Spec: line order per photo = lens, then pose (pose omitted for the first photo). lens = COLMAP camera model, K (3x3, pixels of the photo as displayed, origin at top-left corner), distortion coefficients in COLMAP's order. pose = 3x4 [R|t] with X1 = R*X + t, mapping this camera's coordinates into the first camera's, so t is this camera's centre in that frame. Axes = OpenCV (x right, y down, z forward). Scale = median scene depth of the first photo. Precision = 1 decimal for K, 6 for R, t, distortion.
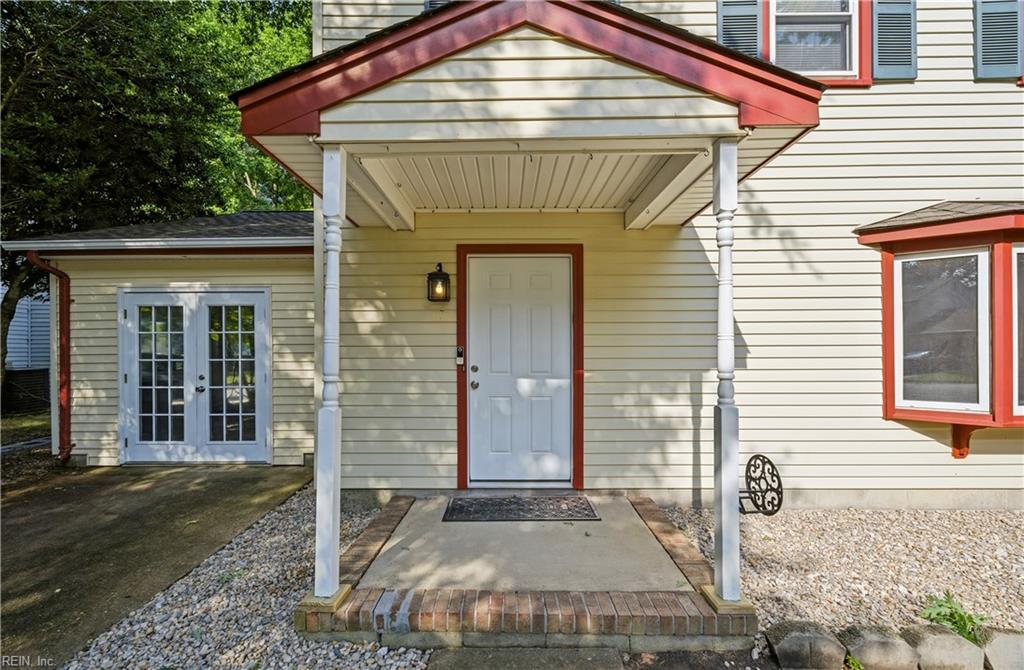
lens RADIAL K [[380.7, 0, 515.8], [0, 380.7, 358.8], [0, 0, 1]] dist [0.000791, -0.000079]
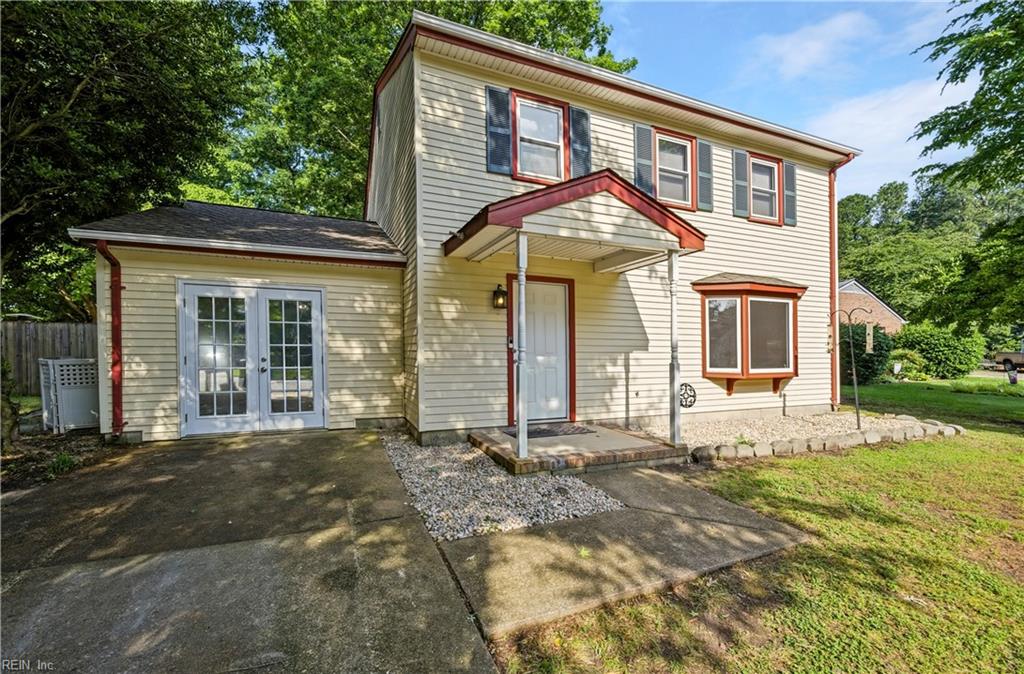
lens RADIAL K [[406.3, 0, 456.6], [0, 406.3, 355.2], [0, 0, 1]] dist [0.000310, 0.000110]
pose [[0.938130, 0.006525, 0.346222, -0.952356], [-0.002388, 0.999921, -0.012373, 0.067776], [-0.346276, 0.010780, 0.938071, -0.539818]]
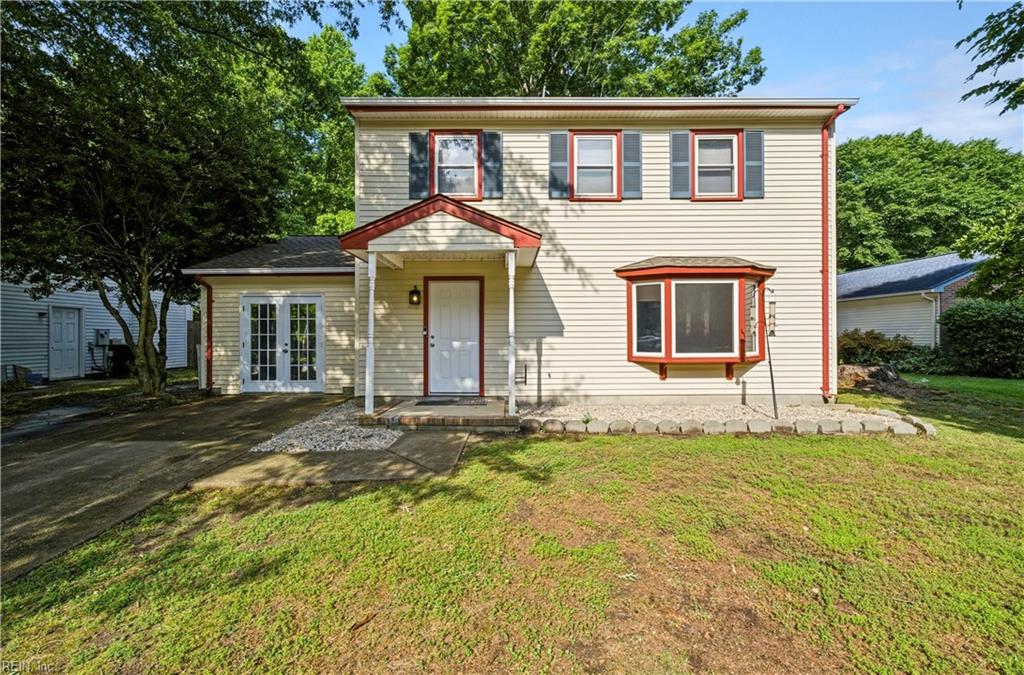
lens RADIAL K [[409.1, 0, 512.0], [0, 409.1, 337.5], [0, 0, 1]] dist [-0.000740, -0.000033]
pose [[0.999496, 0.001513, -0.031704, 0.391301], [-0.002191, 0.999769, -0.021387, 0.075614], [0.031664, 0.021445, 0.999268, -1.185852]]
